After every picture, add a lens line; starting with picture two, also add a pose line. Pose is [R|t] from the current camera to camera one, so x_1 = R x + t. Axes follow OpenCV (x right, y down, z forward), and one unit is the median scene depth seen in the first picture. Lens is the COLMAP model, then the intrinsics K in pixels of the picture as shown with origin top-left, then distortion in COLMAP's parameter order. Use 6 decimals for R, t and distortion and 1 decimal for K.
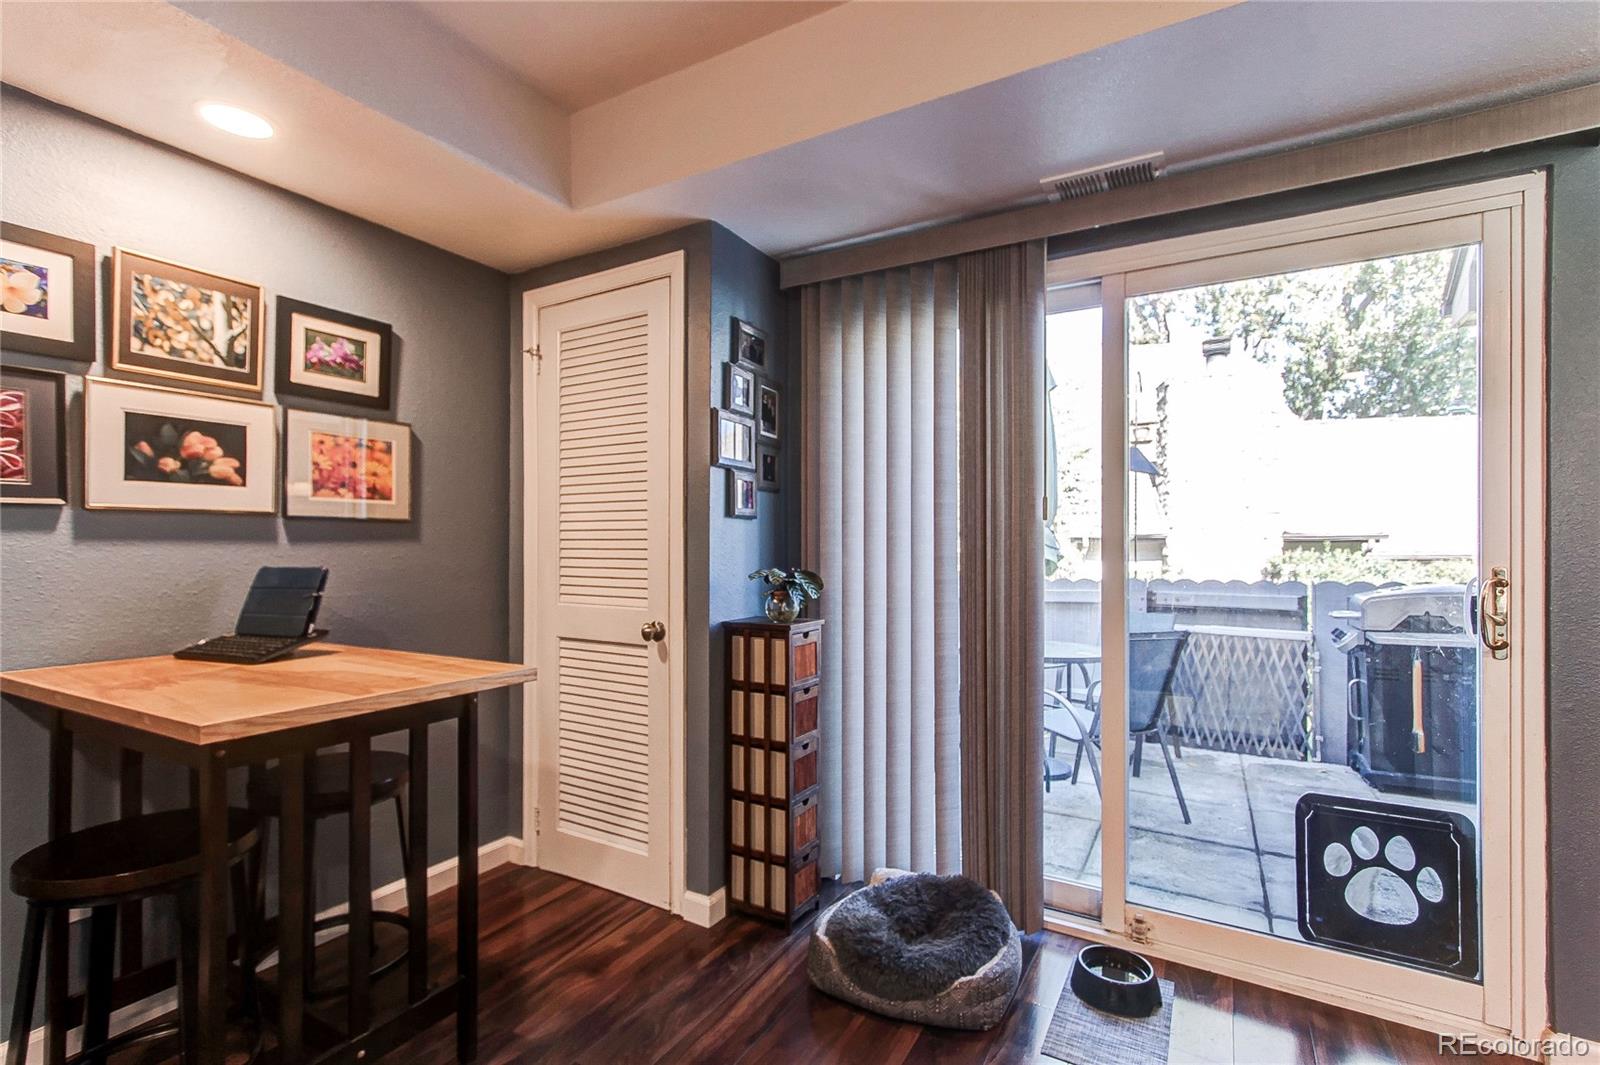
lens RADIAL K [[736.1, 0, 795.9], [0, 736.1, 541.5], [0, 0, 1]] dist [0.001472, 0.002538]
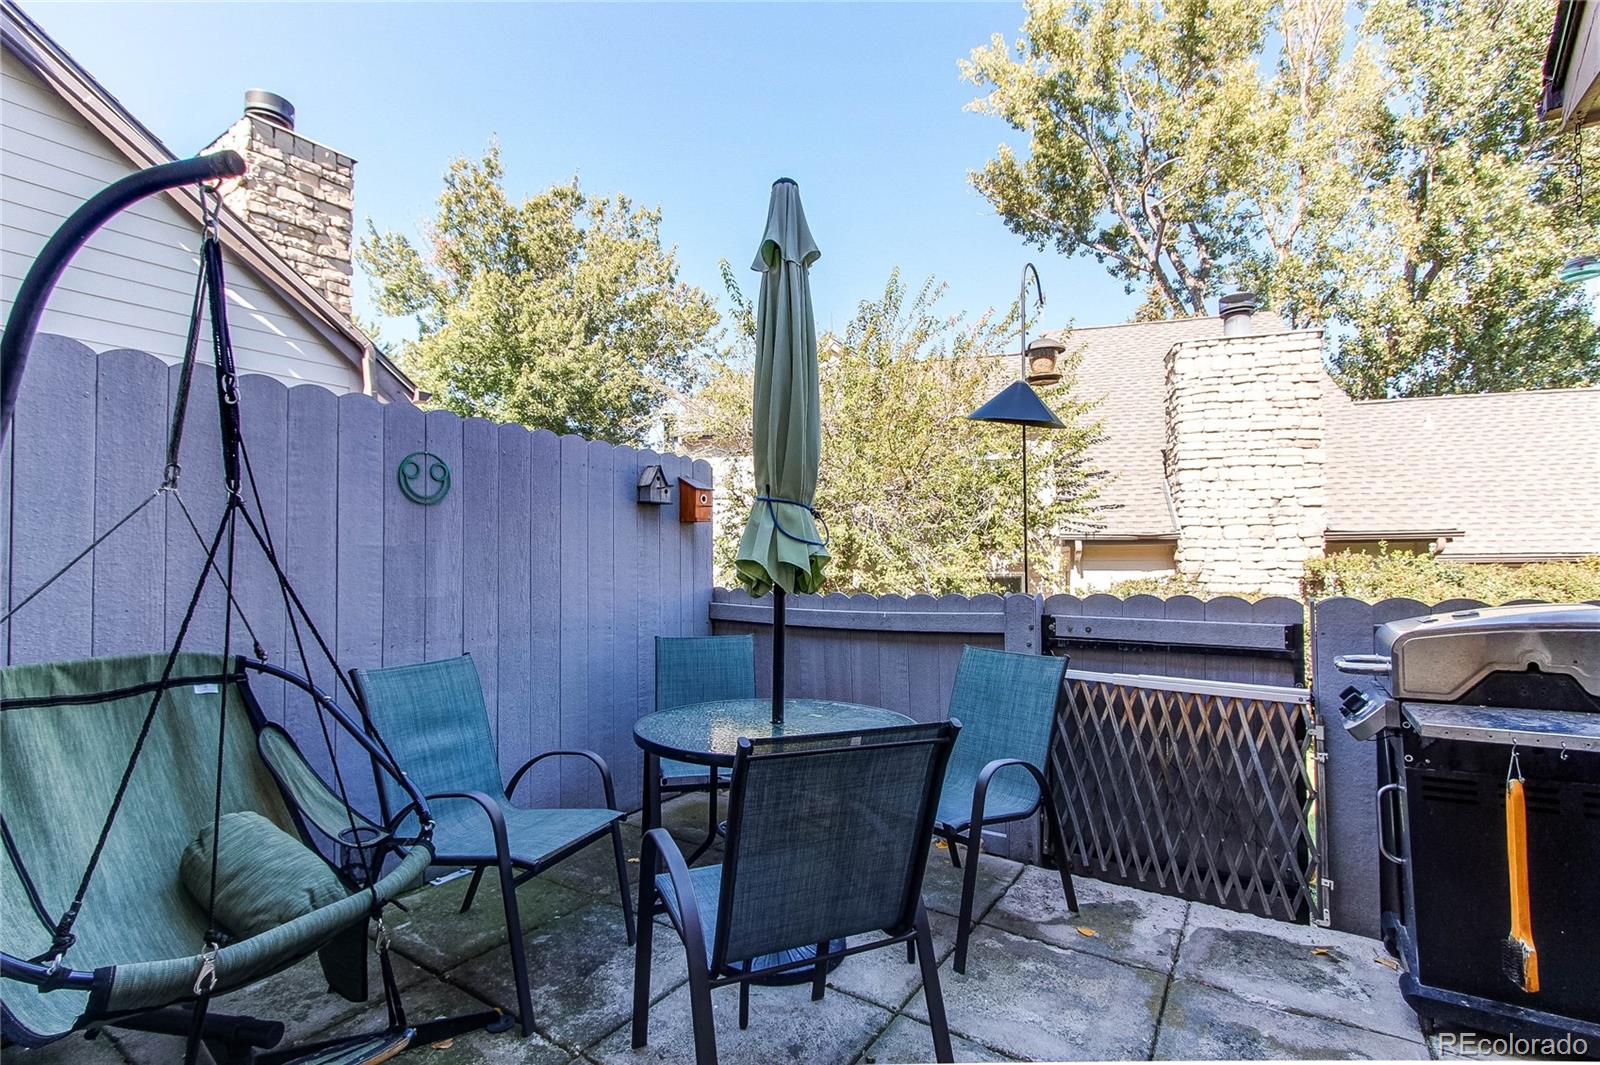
lens RADIAL K [[736.1, 0, 799.8], [0, 736.1, 540.4], [0, 0, 1]] dist [0.001472, 0.002538]
pose [[0.998148, -0.011375, -0.059762, 0.329000], [0.010361, 0.999797, -0.017262, 0.014416], [0.059946, 0.016611, 0.998063, 0.394072]]
